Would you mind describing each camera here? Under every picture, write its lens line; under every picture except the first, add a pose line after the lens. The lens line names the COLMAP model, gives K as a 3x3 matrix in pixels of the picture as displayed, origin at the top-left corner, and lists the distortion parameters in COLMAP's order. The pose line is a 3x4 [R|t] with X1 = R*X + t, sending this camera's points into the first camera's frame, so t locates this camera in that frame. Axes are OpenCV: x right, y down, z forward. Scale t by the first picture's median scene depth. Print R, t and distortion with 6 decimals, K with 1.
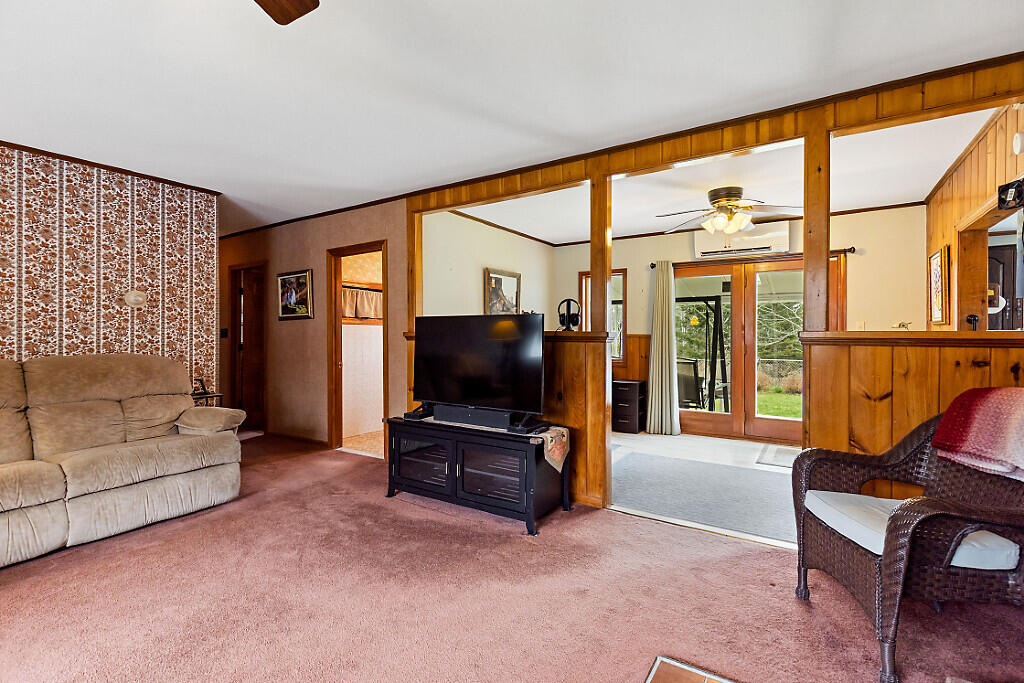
lens RADIAL K [[466.7, 0, 507.2], [0, 466.7, 335.1], [0, 0, 1]] dist [0.007119, -0.002263]
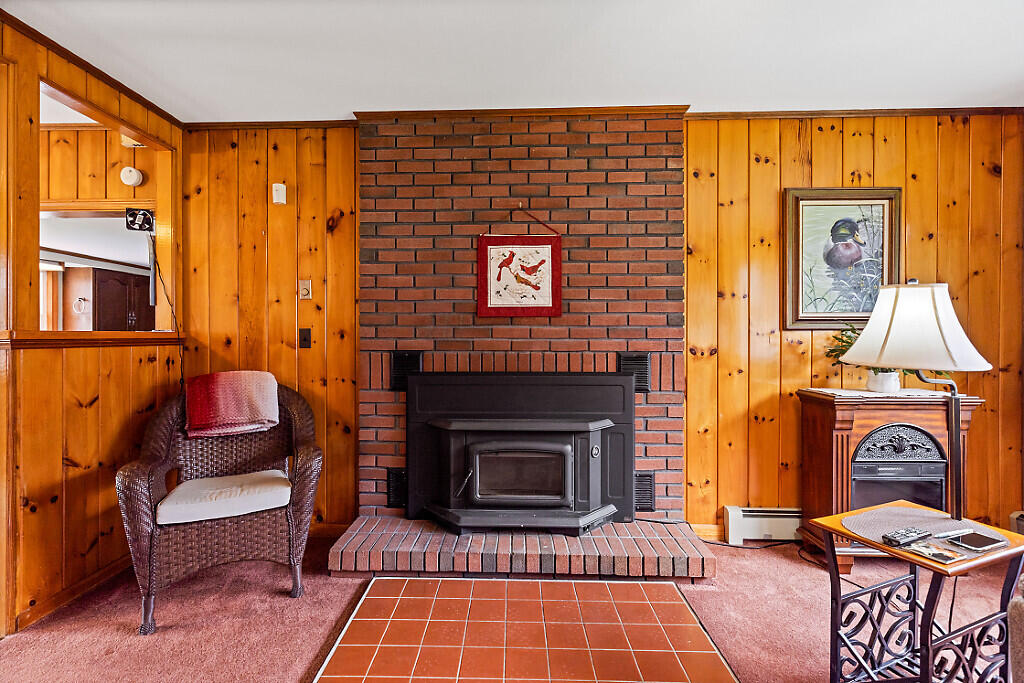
lens RADIAL K [[466.7, 0, 498.5], [0, 466.7, 336.2], [0, 0, 1]] dist [0.007119, -0.002263]
pose [[-0.519866, -0.002408, 0.854244, -0.178971], [0.003750, 0.999980, 0.005101, 0.000207], [-0.854239, 0.005855, -0.519847, 0.345967]]
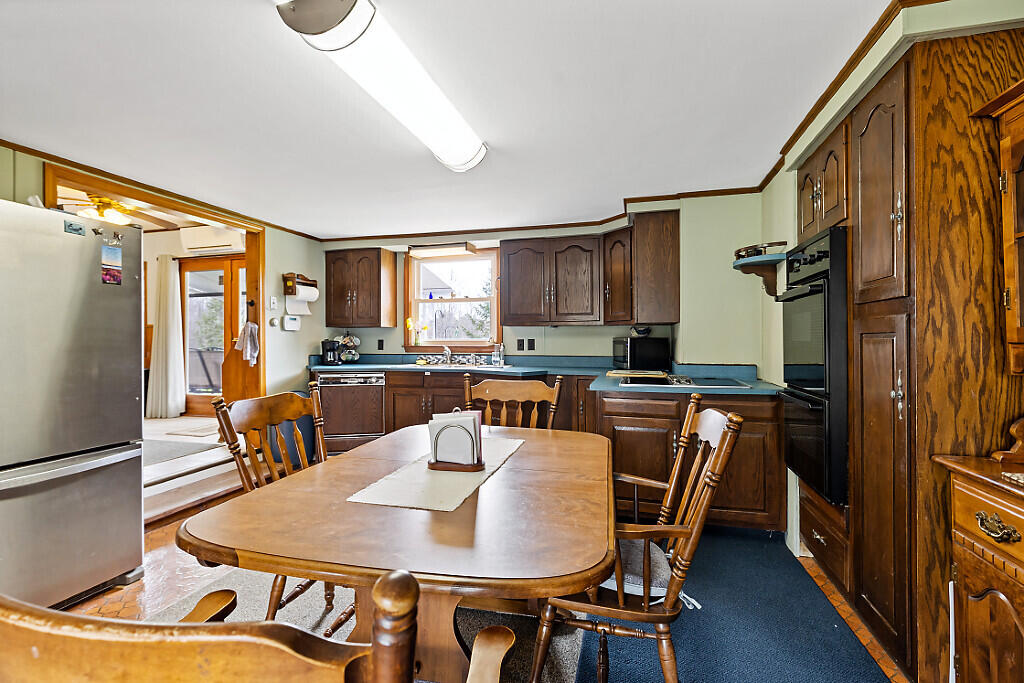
lens RADIAL K [[466.7, 0, 508.3], [0, 466.7, 333.9], [0, 0, 1]] dist [0.007119, -0.002263]
pose [[0.952971, -0.004808, 0.303024, 0.772449], [0.009584, 0.999852, -0.014277, 0.043993], [-0.302911, 0.016509, 0.952876, -0.244944]]
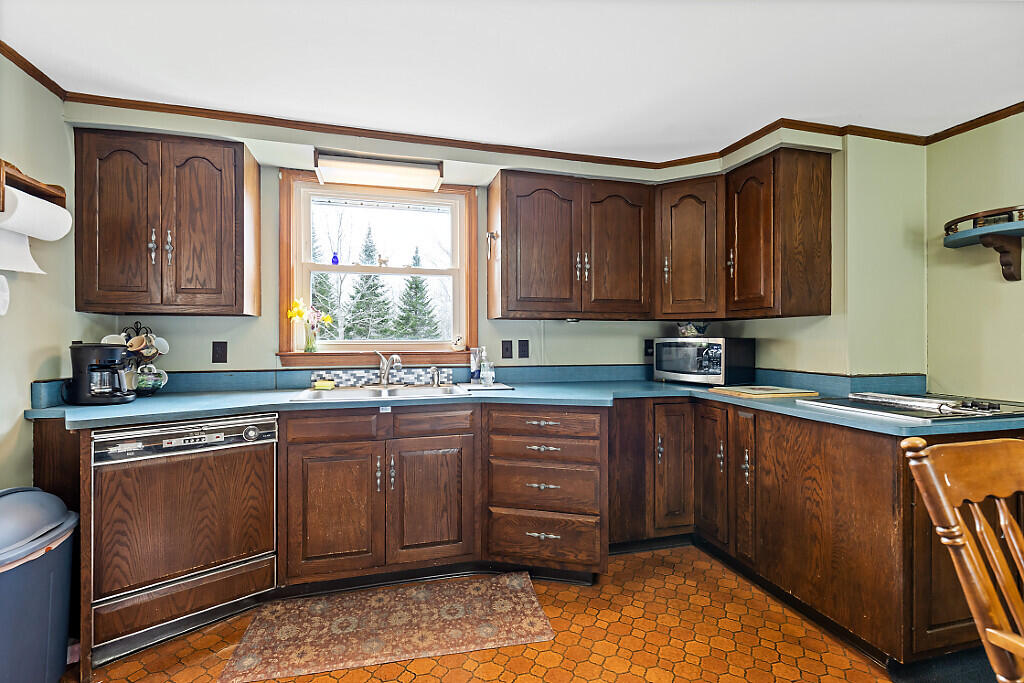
lens RADIAL K [[466.7, 0, 499.9], [0, 466.7, 337.6], [0, 0, 1]] dist [0.007119, -0.002263]
pose [[0.659814, -0.002758, 0.751424, 0.649688], [0.010317, 0.999932, -0.005389, 0.041343], [-0.751358, 0.011308, 0.659798, 0.233783]]
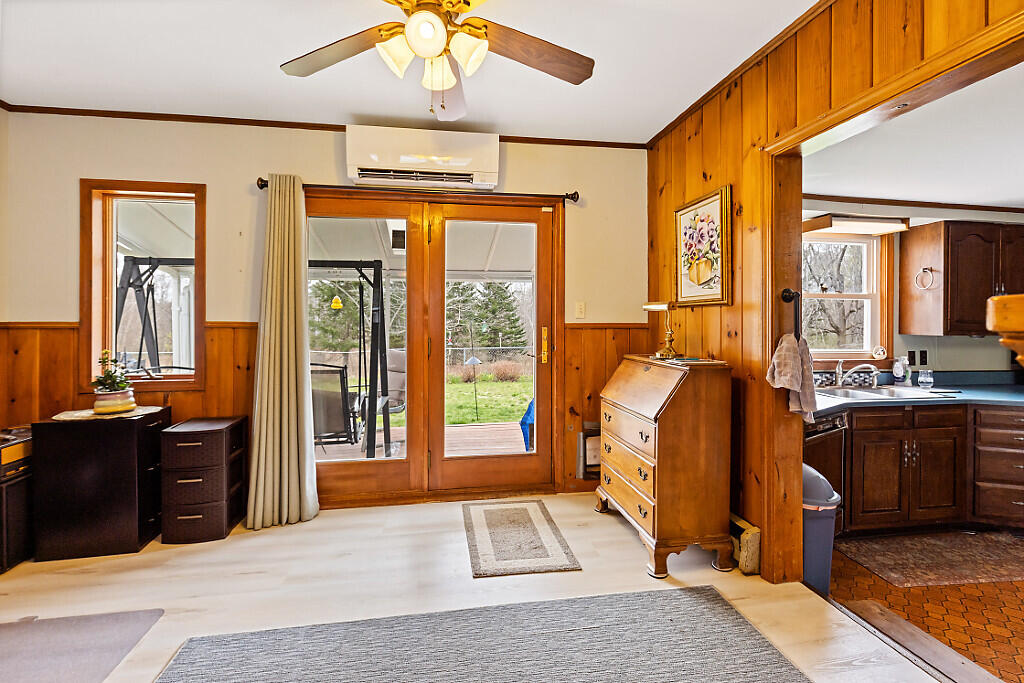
lens RADIAL K [[466.7, 0, 508.7], [0, 466.7, 322.7], [0, 0, 1]] dist [0.007119, -0.002263]
pose [[0.730569, -0.000878, 0.682838, 0.173484], [0.002618, 0.999995, -0.001515, 0.000848], [-0.682834, 0.002895, 0.730568, 0.486374]]
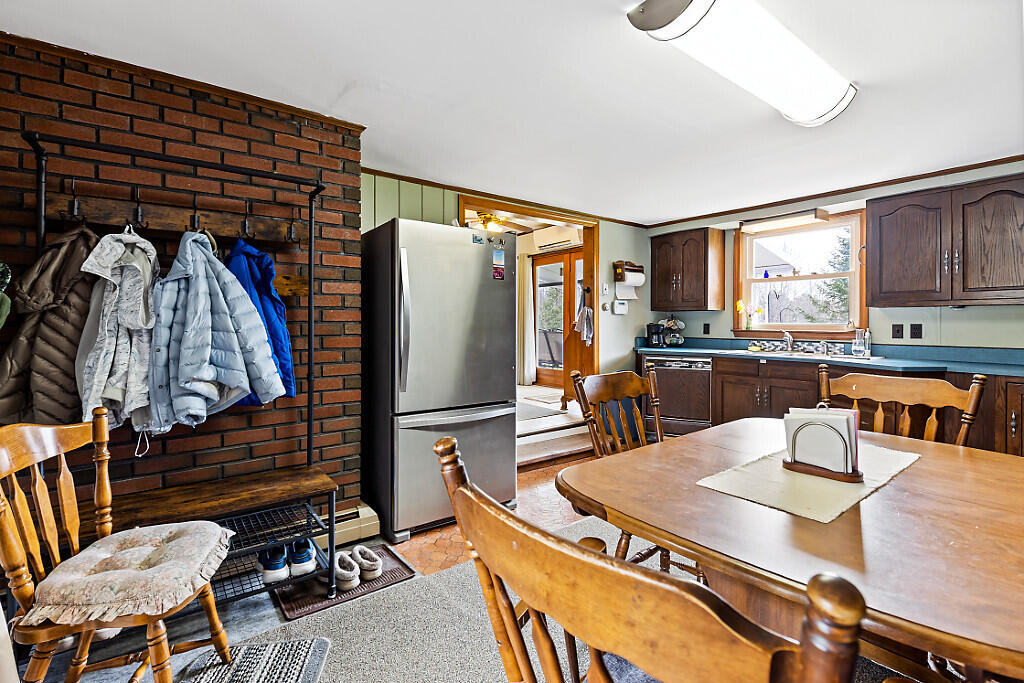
lens RADIAL K [[466.7, 0, 508.9], [0, 466.7, 321.2], [0, 0, 1]] dist [0.007119, -0.002263]
pose [[0.941956, -0.002313, -0.335729, 0.755891], [-0.000763, 0.999959, -0.009030, 0.044170], [0.335736, 0.008762, 0.941915, -0.248694]]
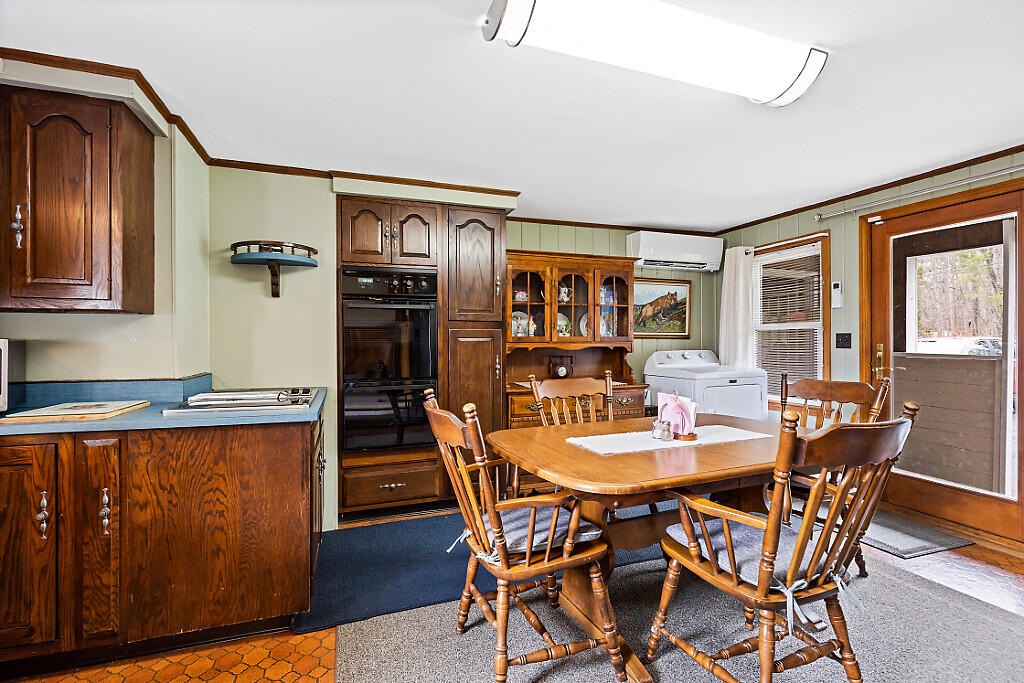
lens RADIAL K [[466.7, 0, 506.6], [0, 466.7, 343.7], [0, 0, 1]] dist [0.007119, -0.002263]
pose [[-0.799418, -0.004977, 0.600754, 0.707844], [0.002757, 0.999925, 0.011952, 0.042211], [-0.600769, 0.011211, -0.799344, 0.428766]]
